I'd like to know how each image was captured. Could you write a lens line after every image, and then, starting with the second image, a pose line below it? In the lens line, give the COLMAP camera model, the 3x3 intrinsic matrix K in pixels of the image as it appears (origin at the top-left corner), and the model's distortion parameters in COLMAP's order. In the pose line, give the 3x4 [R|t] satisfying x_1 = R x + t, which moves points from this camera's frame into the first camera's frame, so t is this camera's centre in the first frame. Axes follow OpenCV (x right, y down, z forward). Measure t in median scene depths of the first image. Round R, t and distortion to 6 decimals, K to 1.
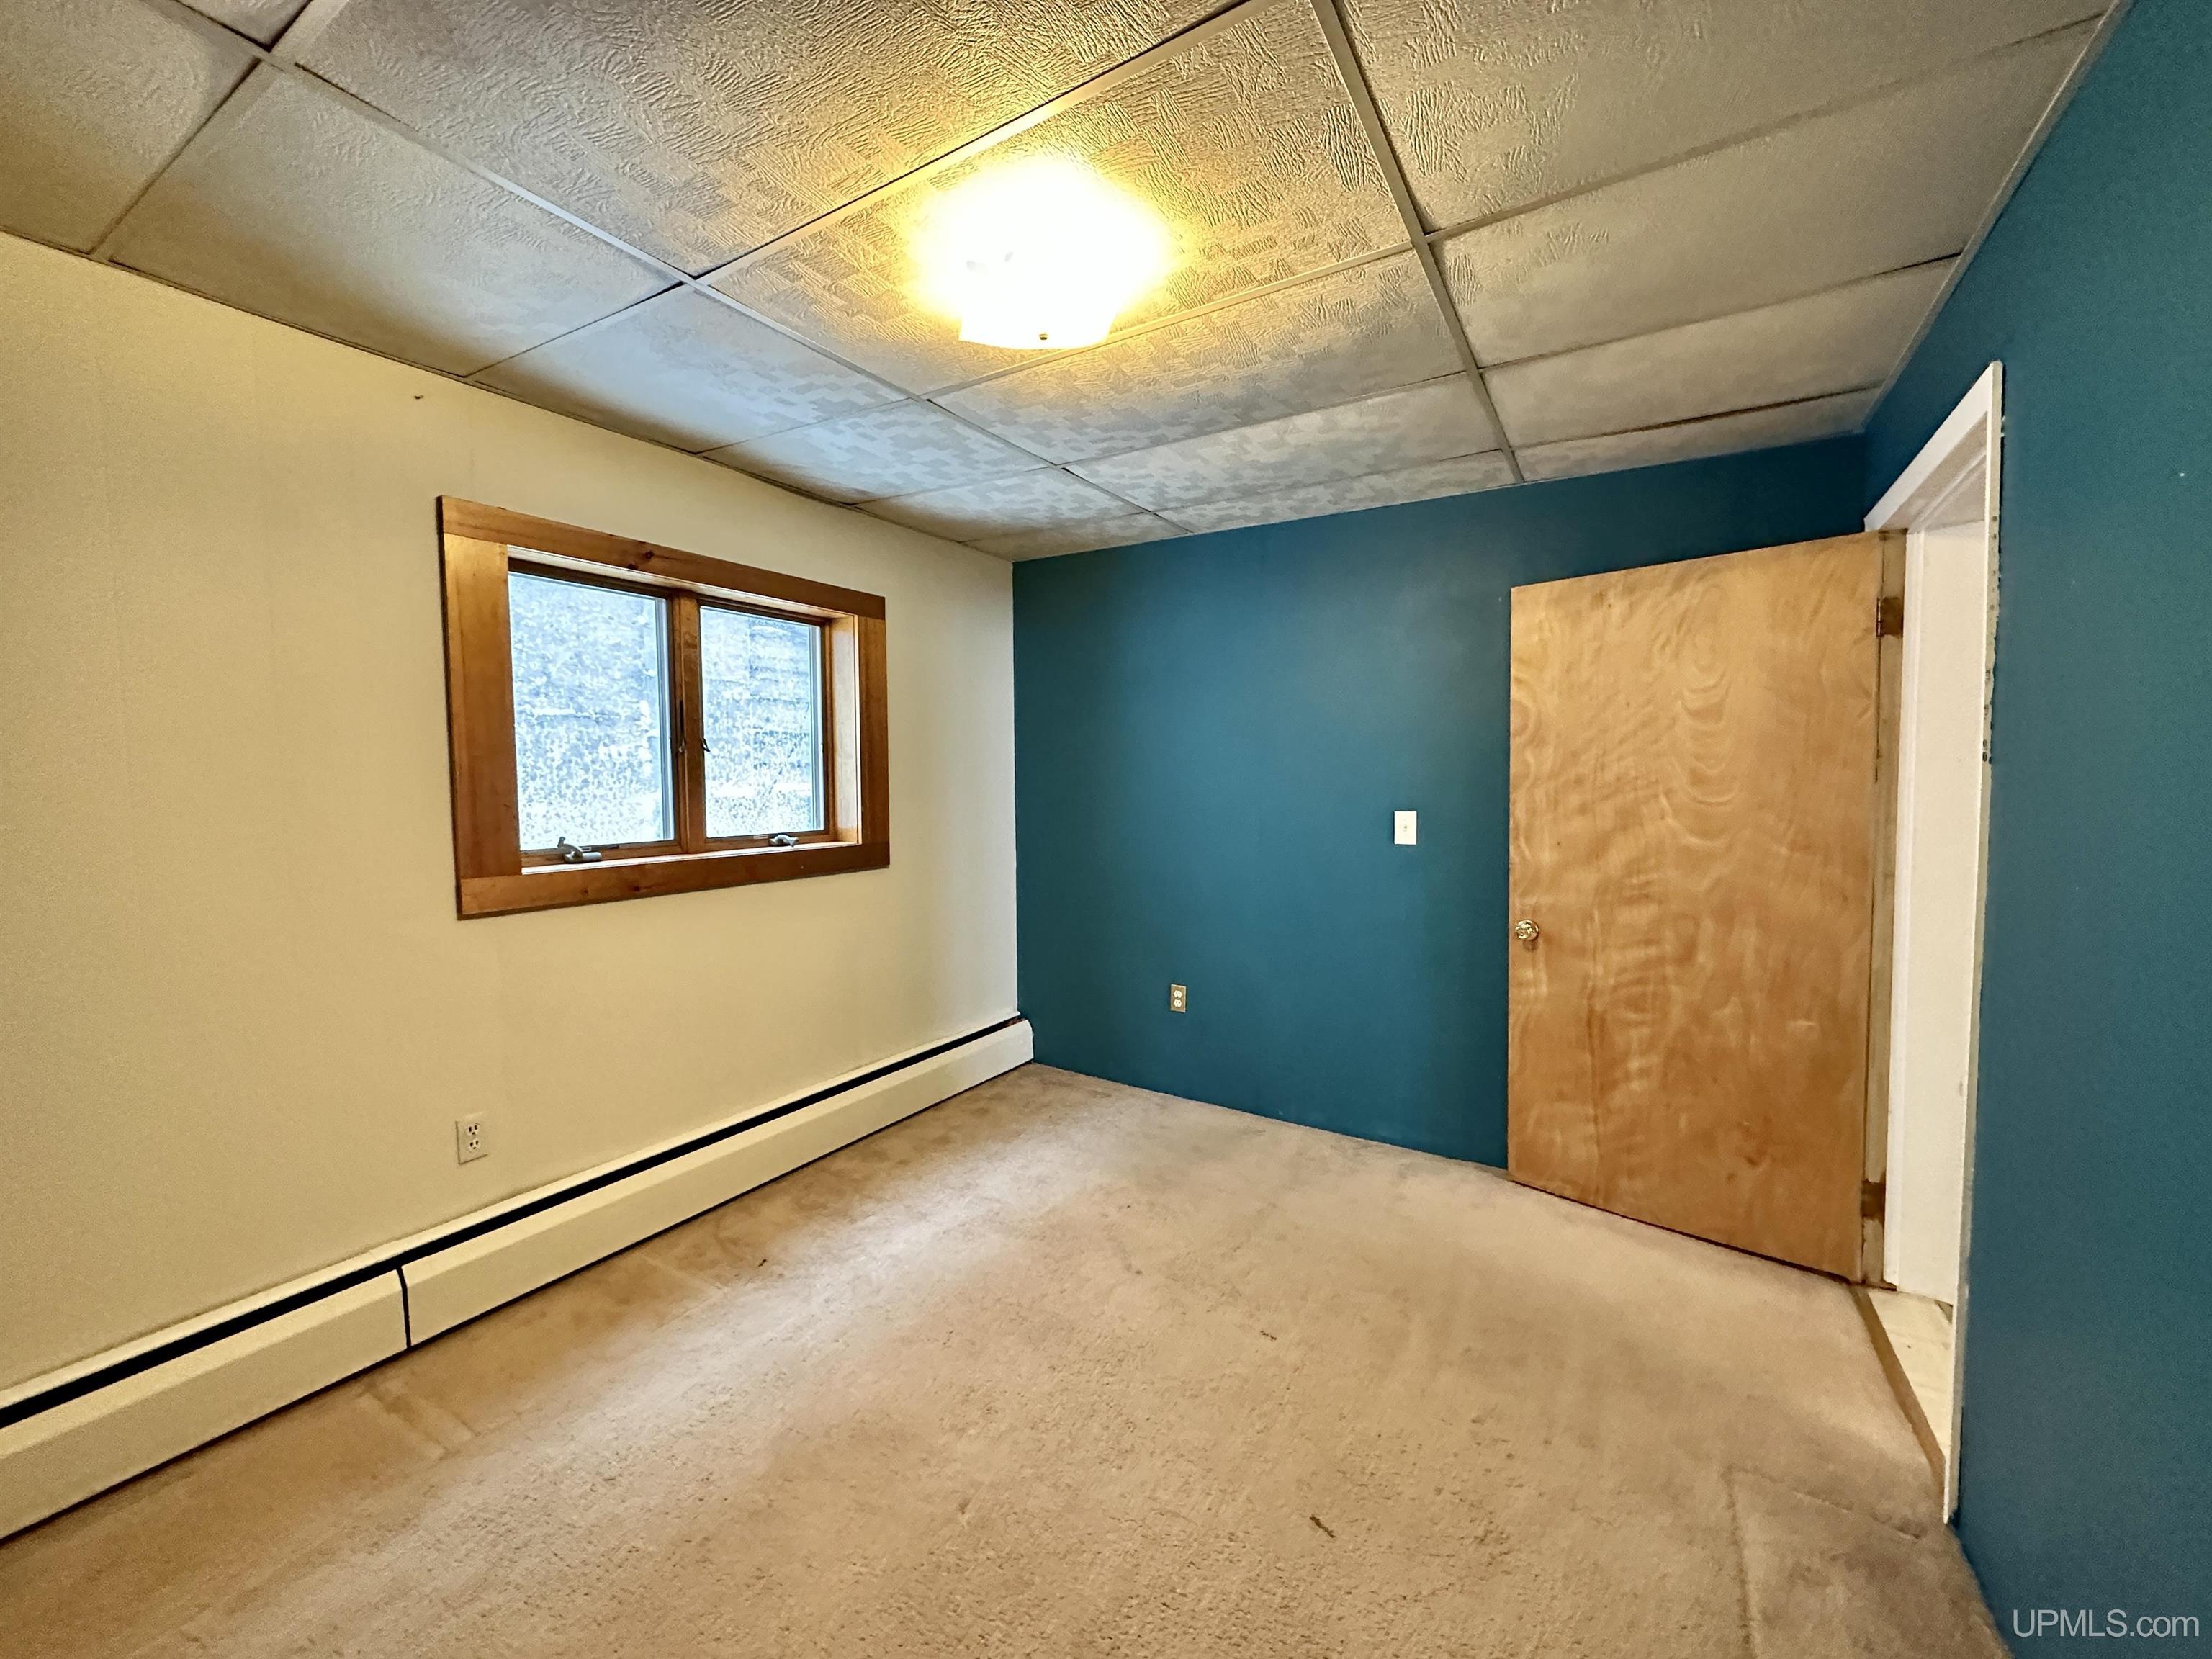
lens RADIAL K [[878.4, 0, 1109.0], [0, 878.4, 822.5], [0, 0, 1]] dist [-0.001774, 0.000010]
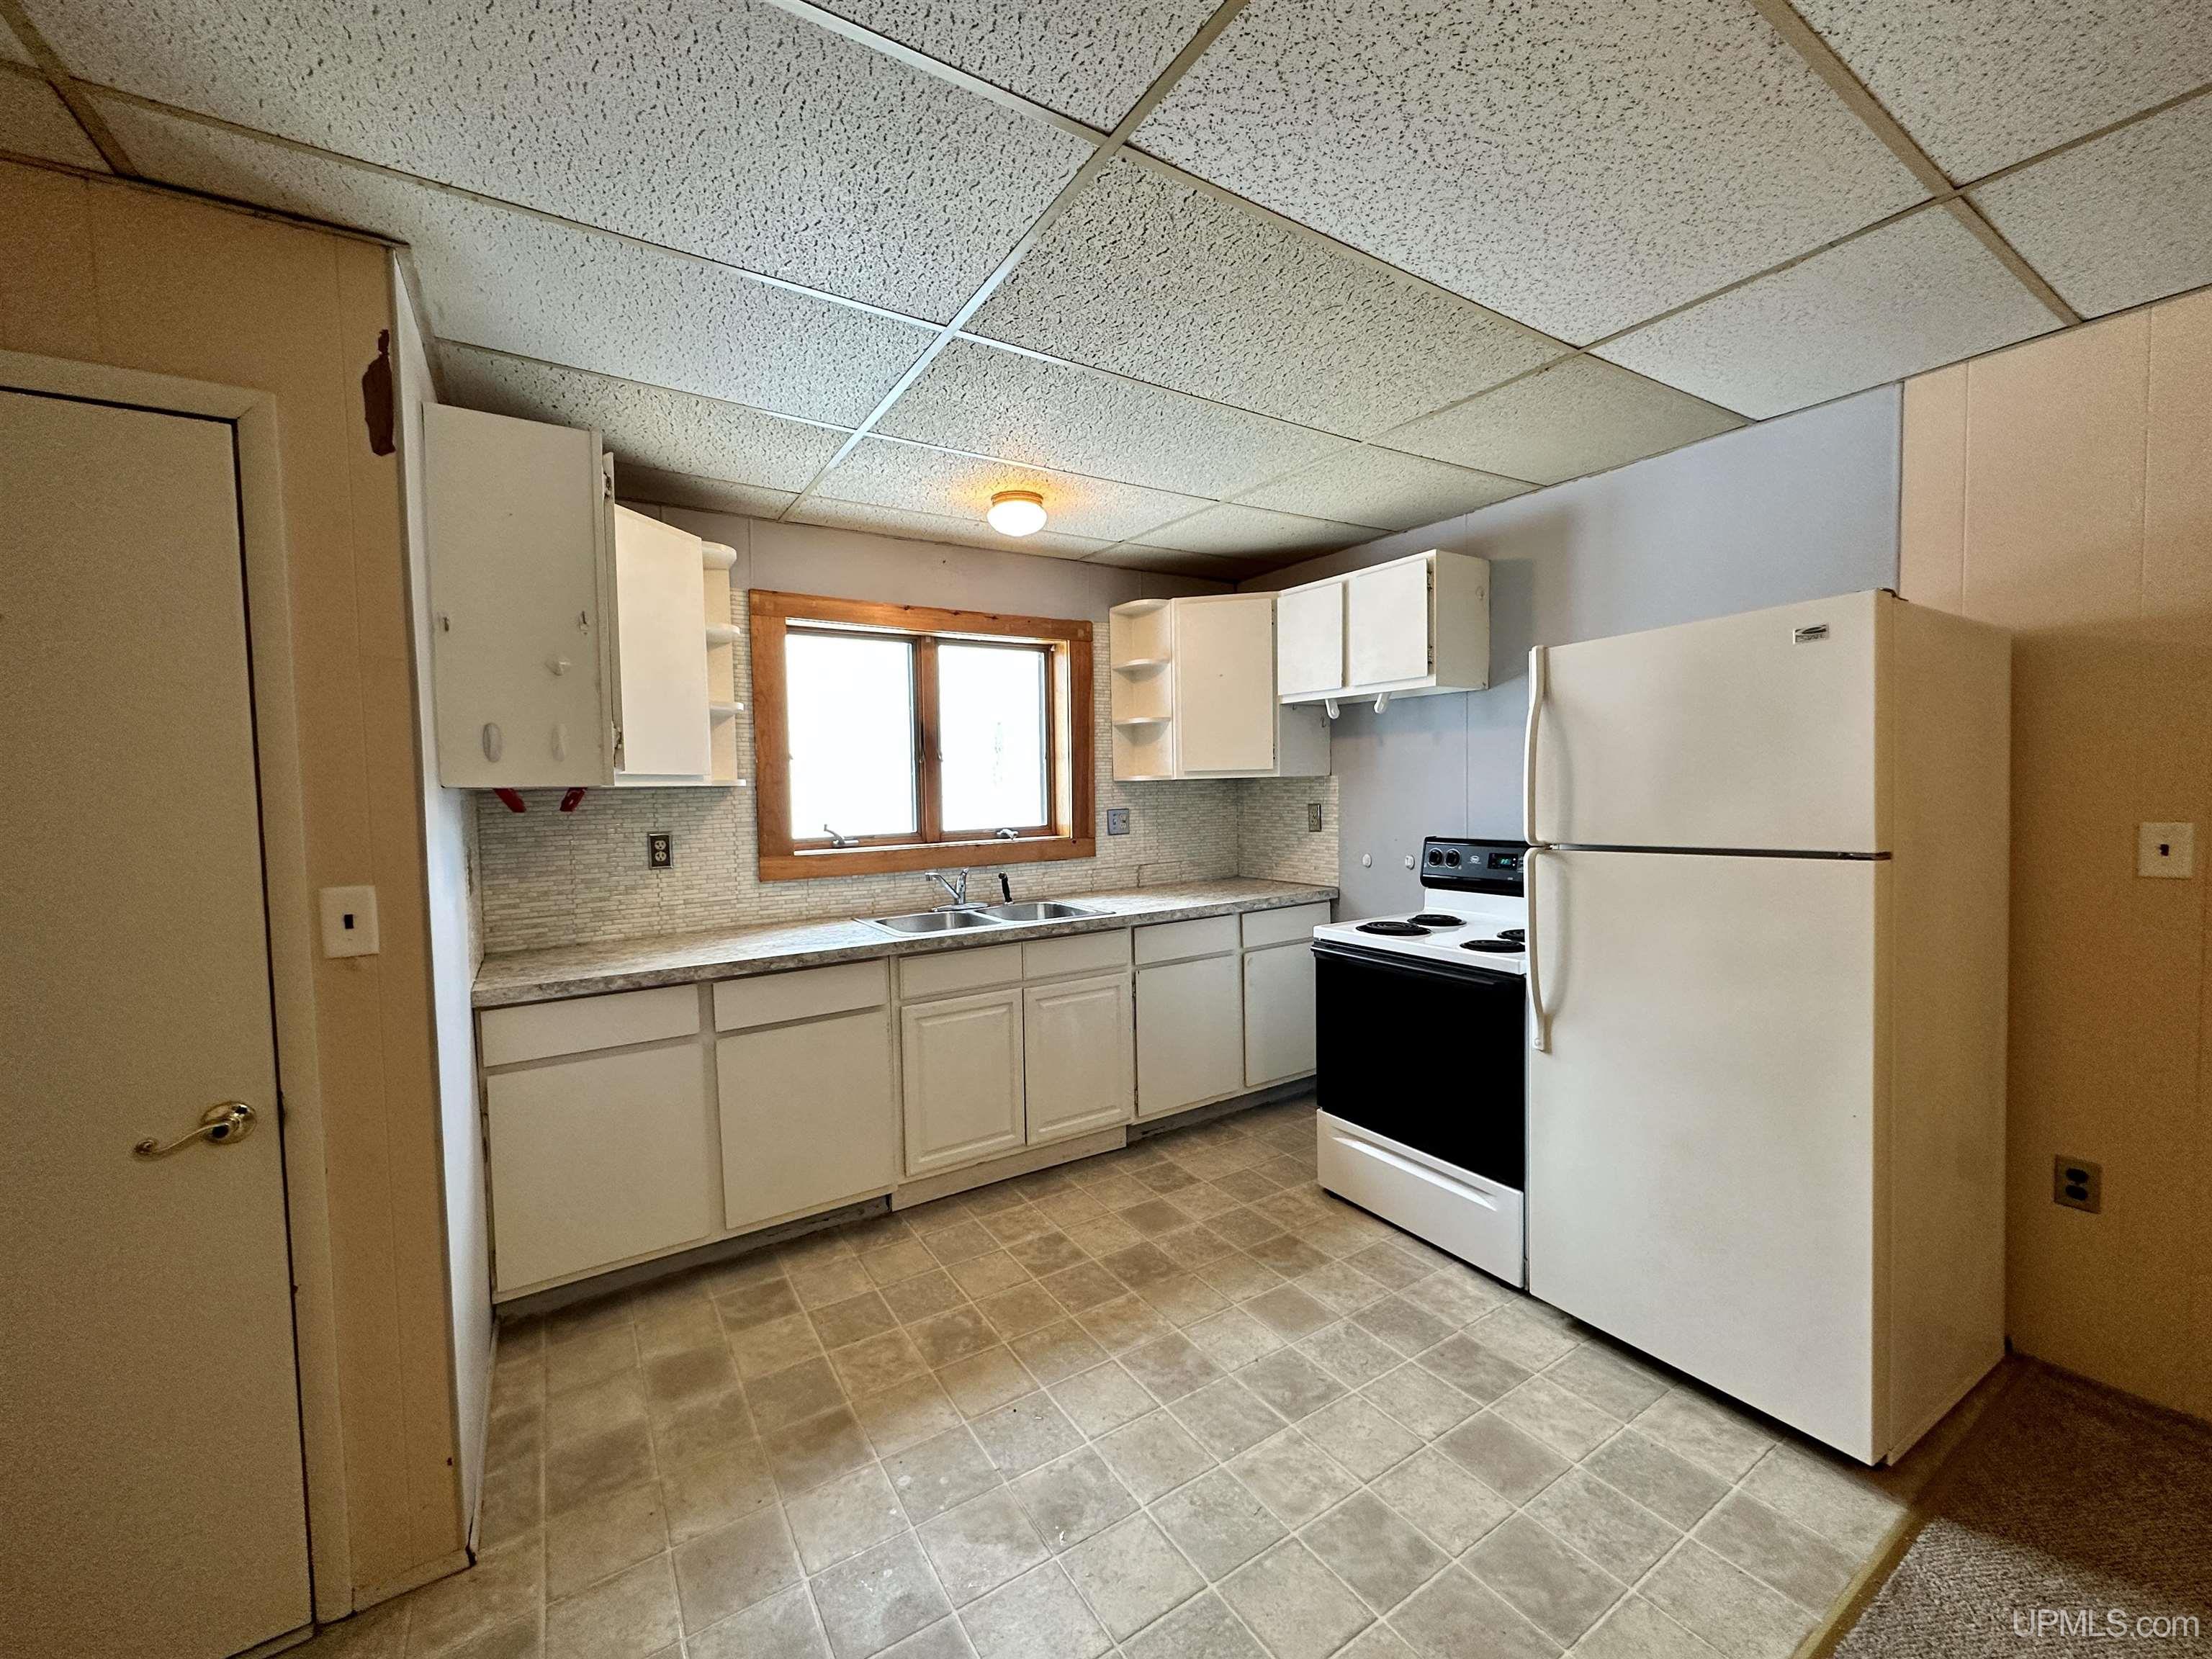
lens RADIAL K [[878.4, 0, 1109.5], [0, 878.4, 827.7], [0, 0, 1]] dist [-0.001774, 0.000010]
pose [[0.900253, 0.010940, -0.435230, 0.313490], [-0.006907, 0.999917, 0.010848, -0.003059], [0.435312, -0.006760, 0.900254, -0.020807]]
